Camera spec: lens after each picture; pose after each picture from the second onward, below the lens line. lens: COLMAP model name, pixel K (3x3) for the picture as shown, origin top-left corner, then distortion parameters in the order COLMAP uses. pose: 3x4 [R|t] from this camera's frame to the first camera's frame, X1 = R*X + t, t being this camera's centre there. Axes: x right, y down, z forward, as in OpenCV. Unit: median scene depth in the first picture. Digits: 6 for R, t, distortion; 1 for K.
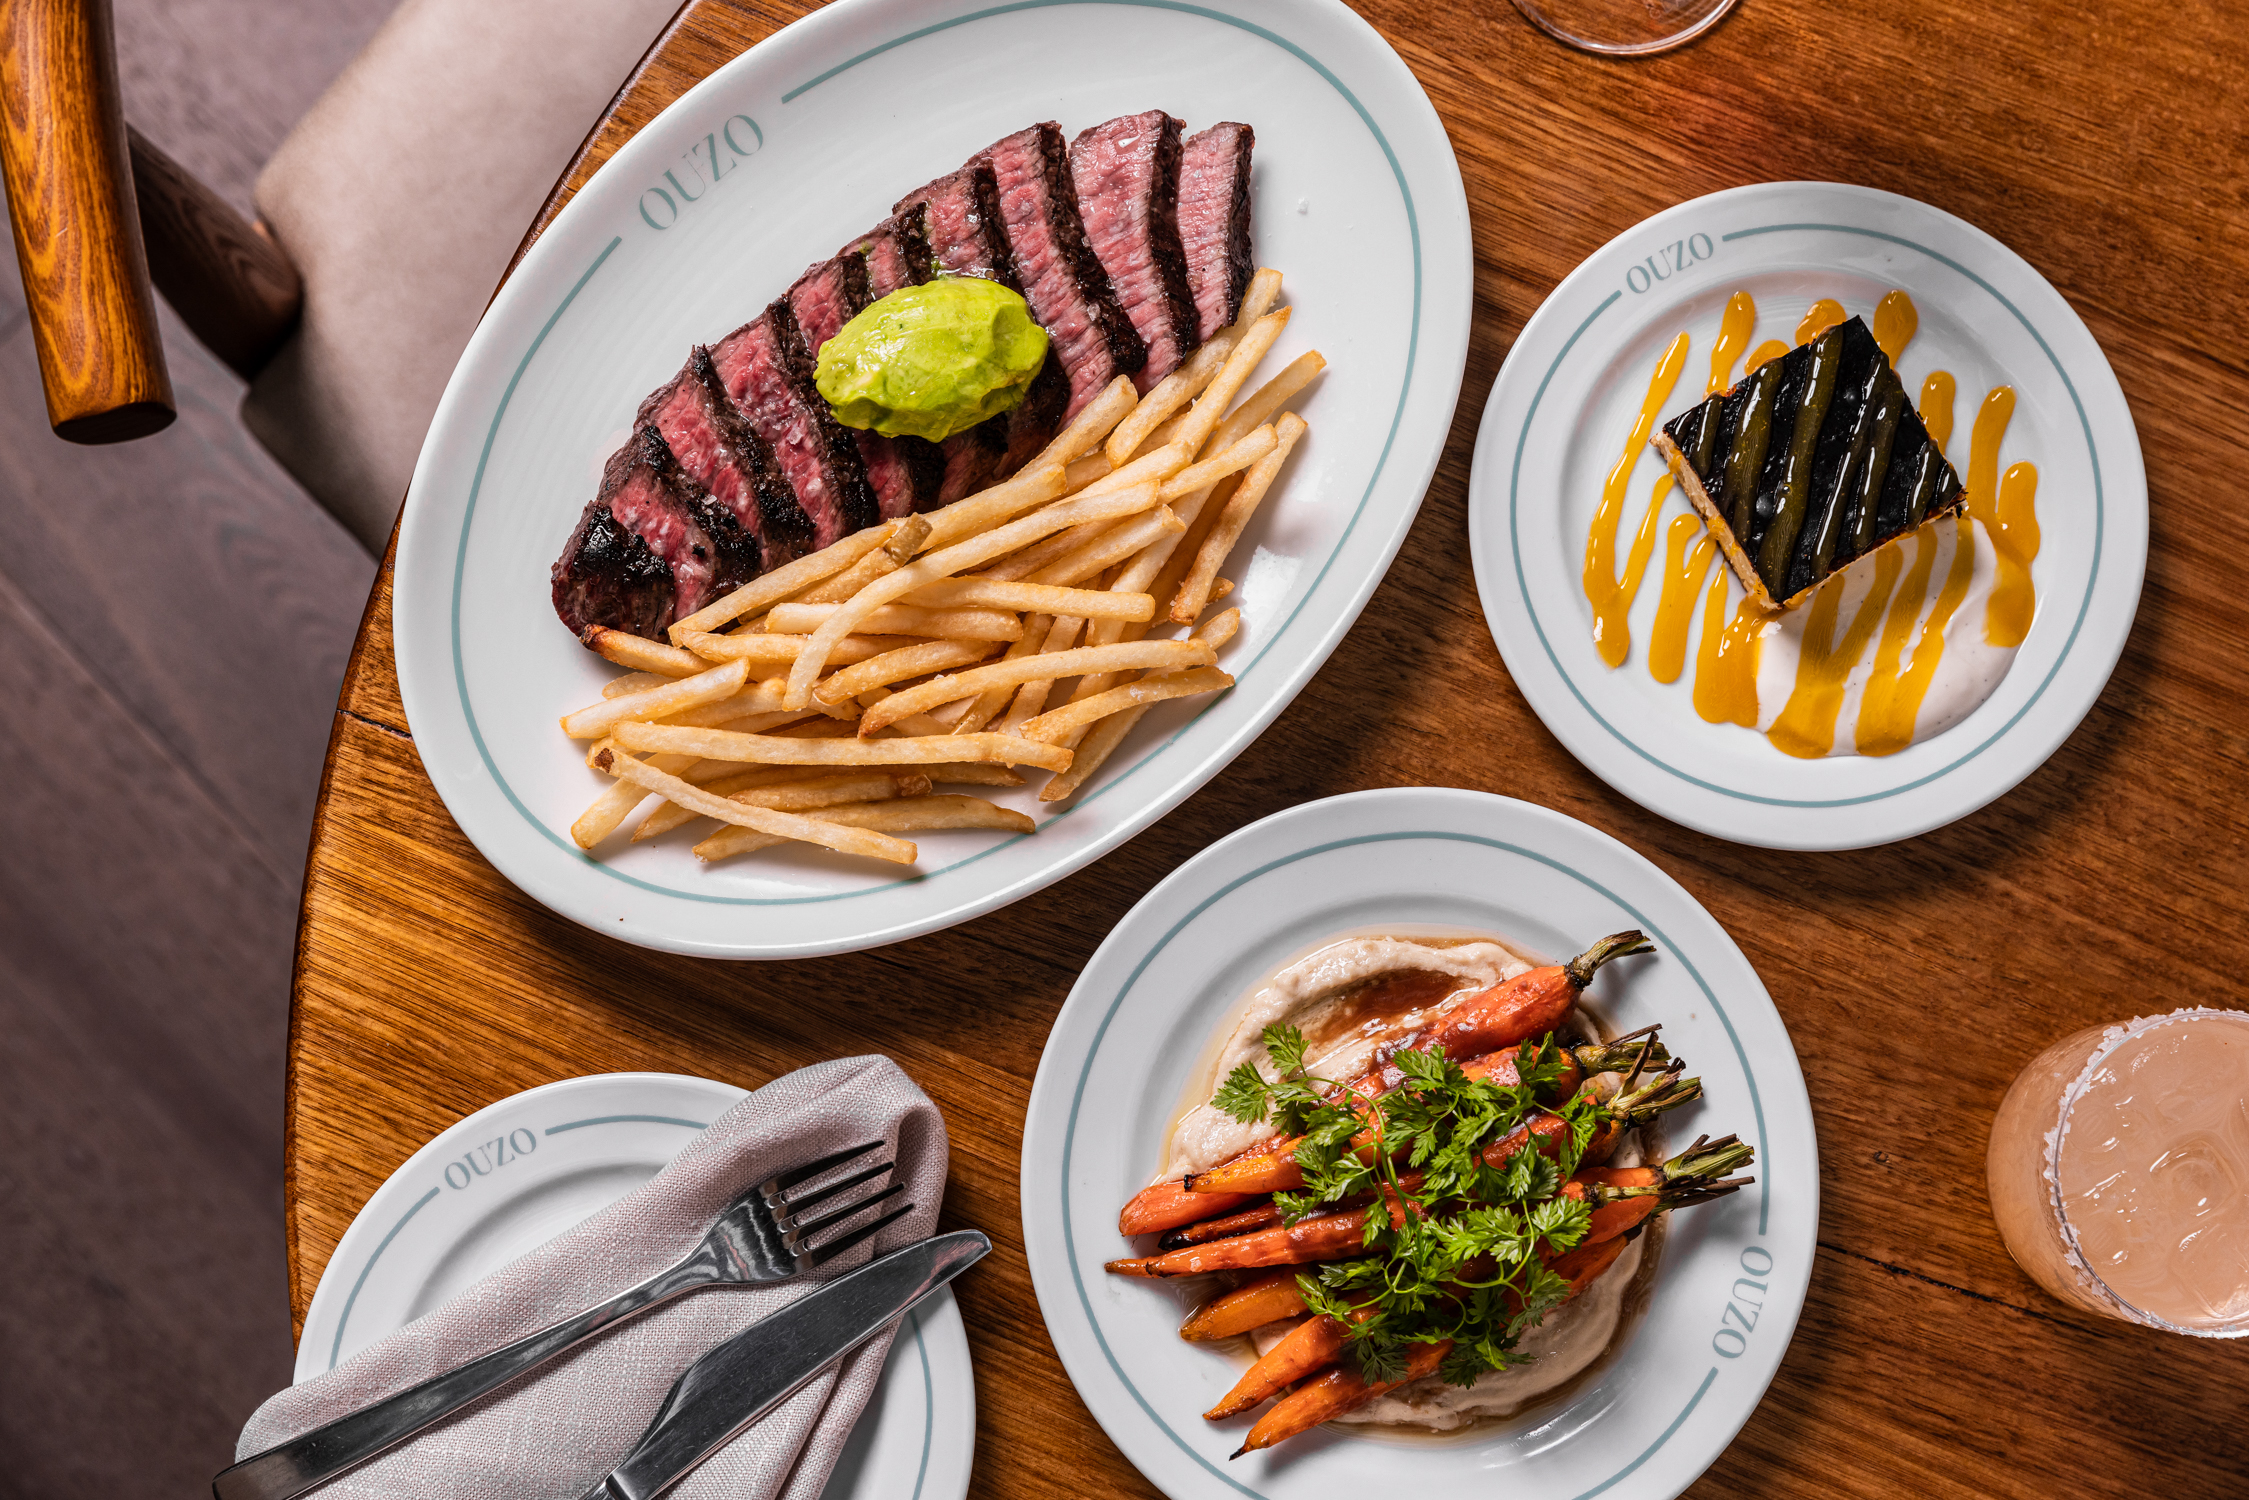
lens RADIAL K [[3963.0, 0, 1138.3], [0, 3963.0, 740.7], [0, 0, 1]] dist [-0.075548, 0.000000]
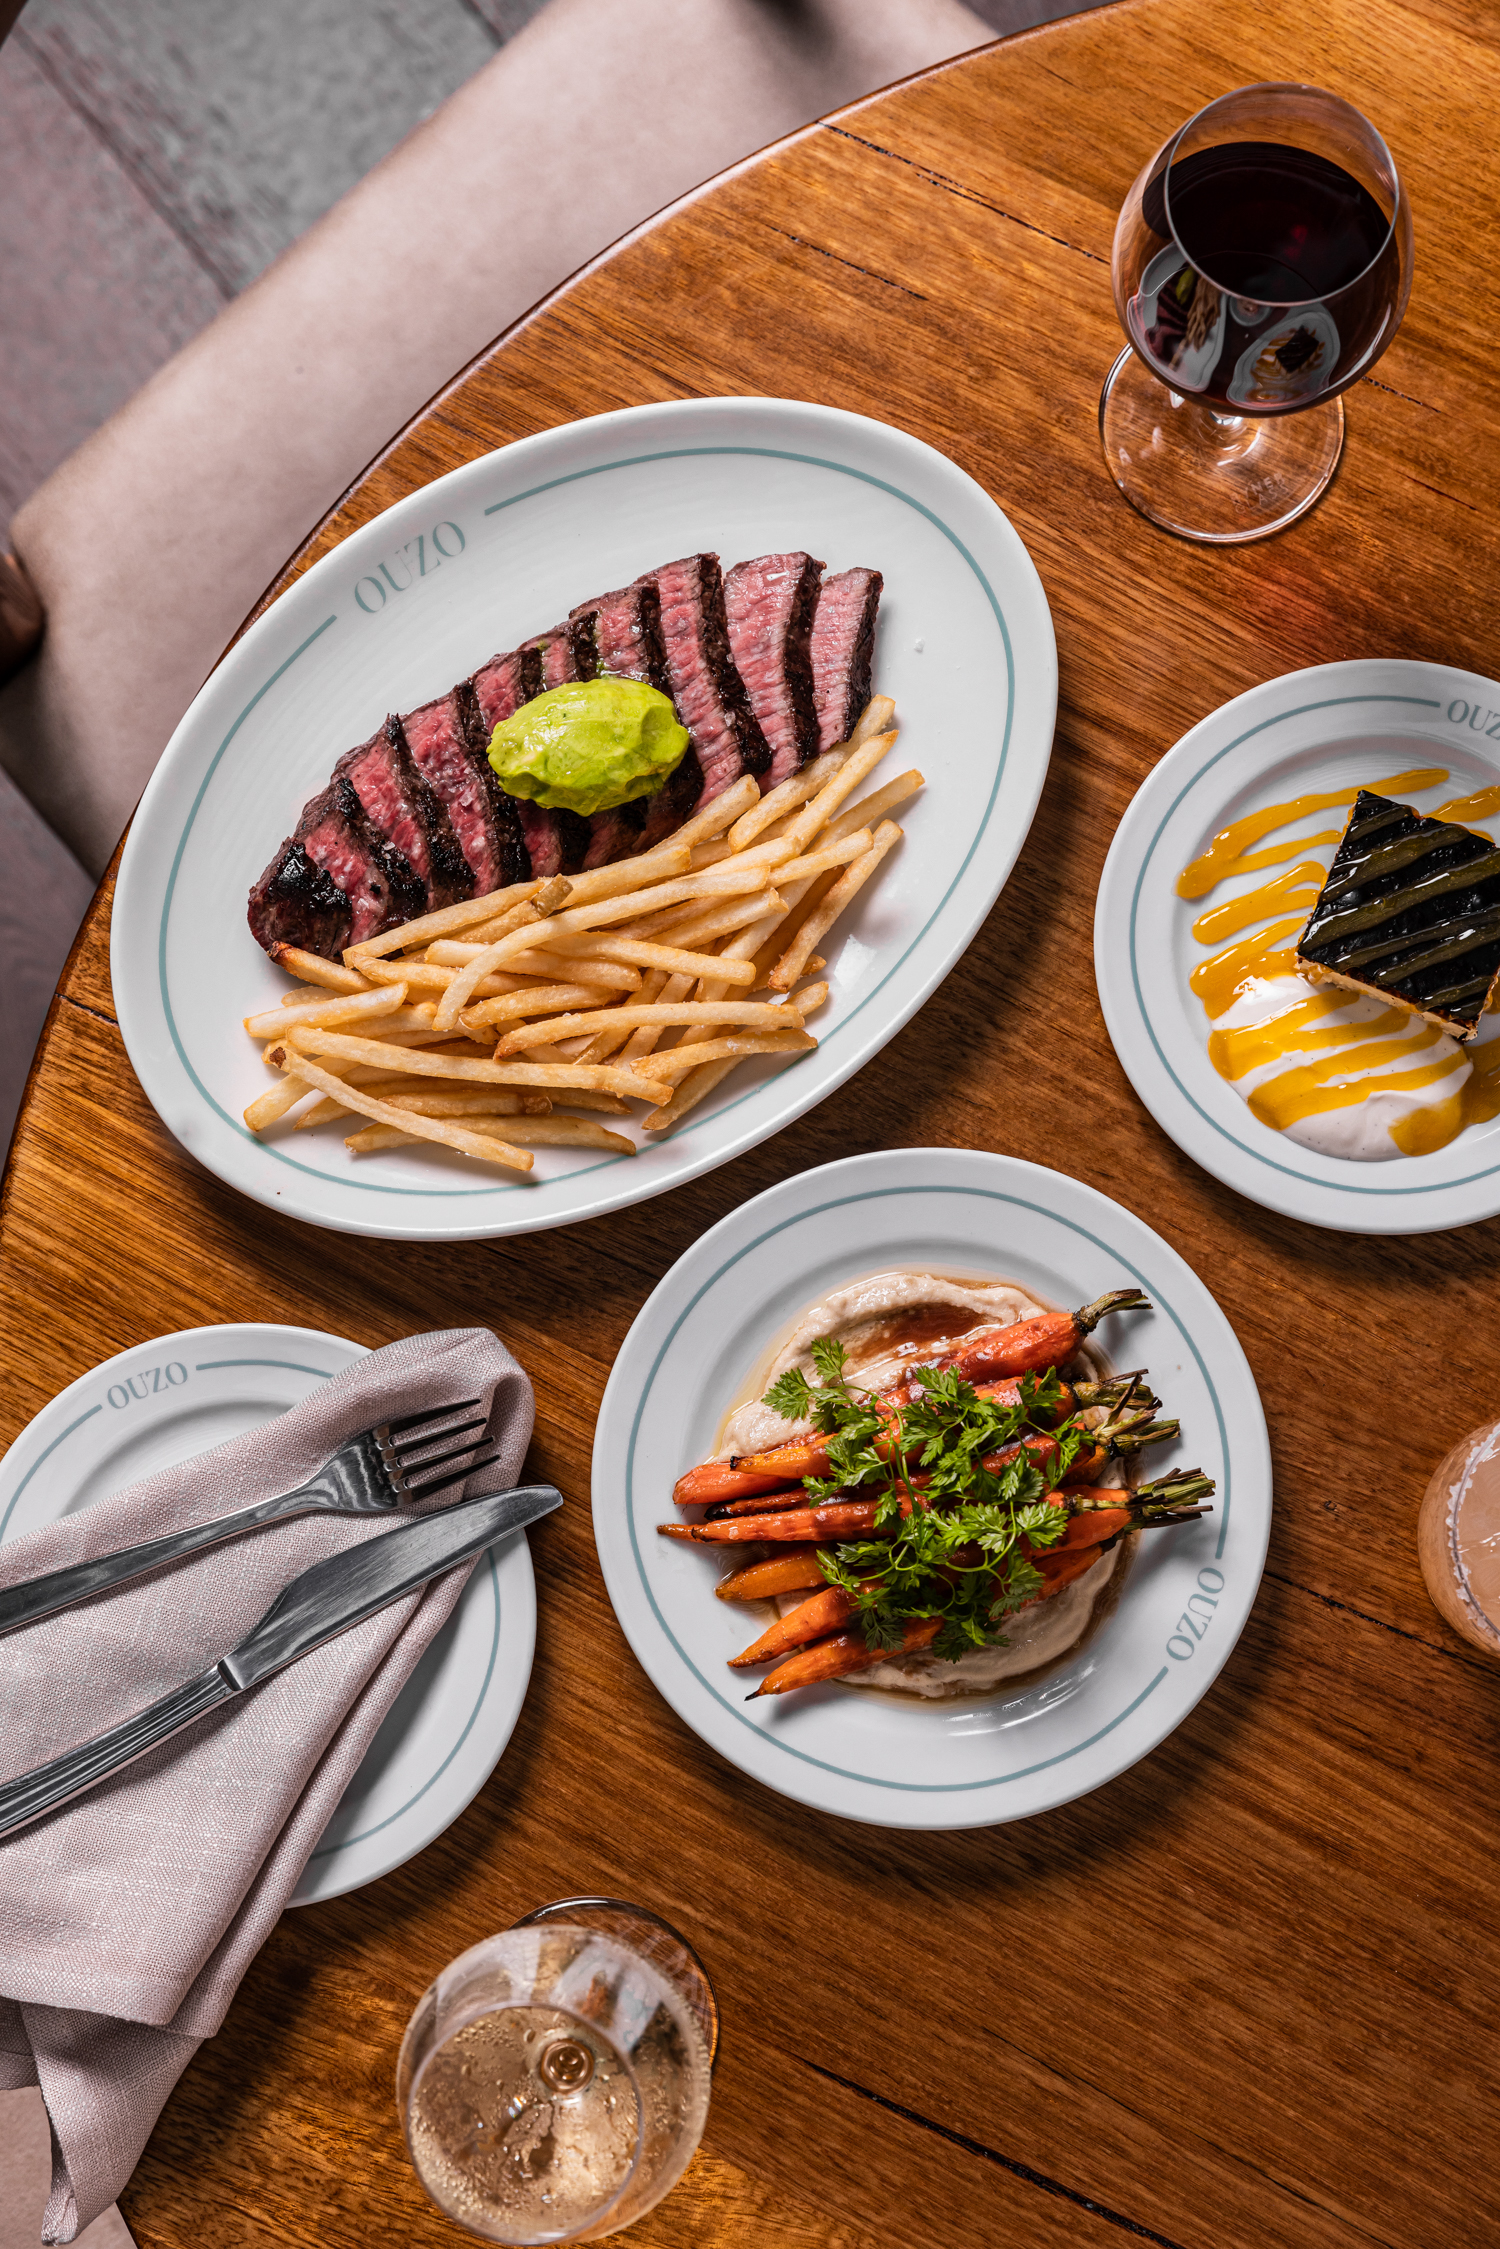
lens RADIAL K [[4496.8, 0, 737.0], [0, 4496.8, 1127.0], [0, 0, 1]] dist [-0.128201, 0.000000]
pose [[0.994647, 0.099530, -0.027760, 0.039716], [-0.099740, 0.994994, -0.006257, 0.020082], [0.026998, 0.008993, 0.999595, -0.328165]]
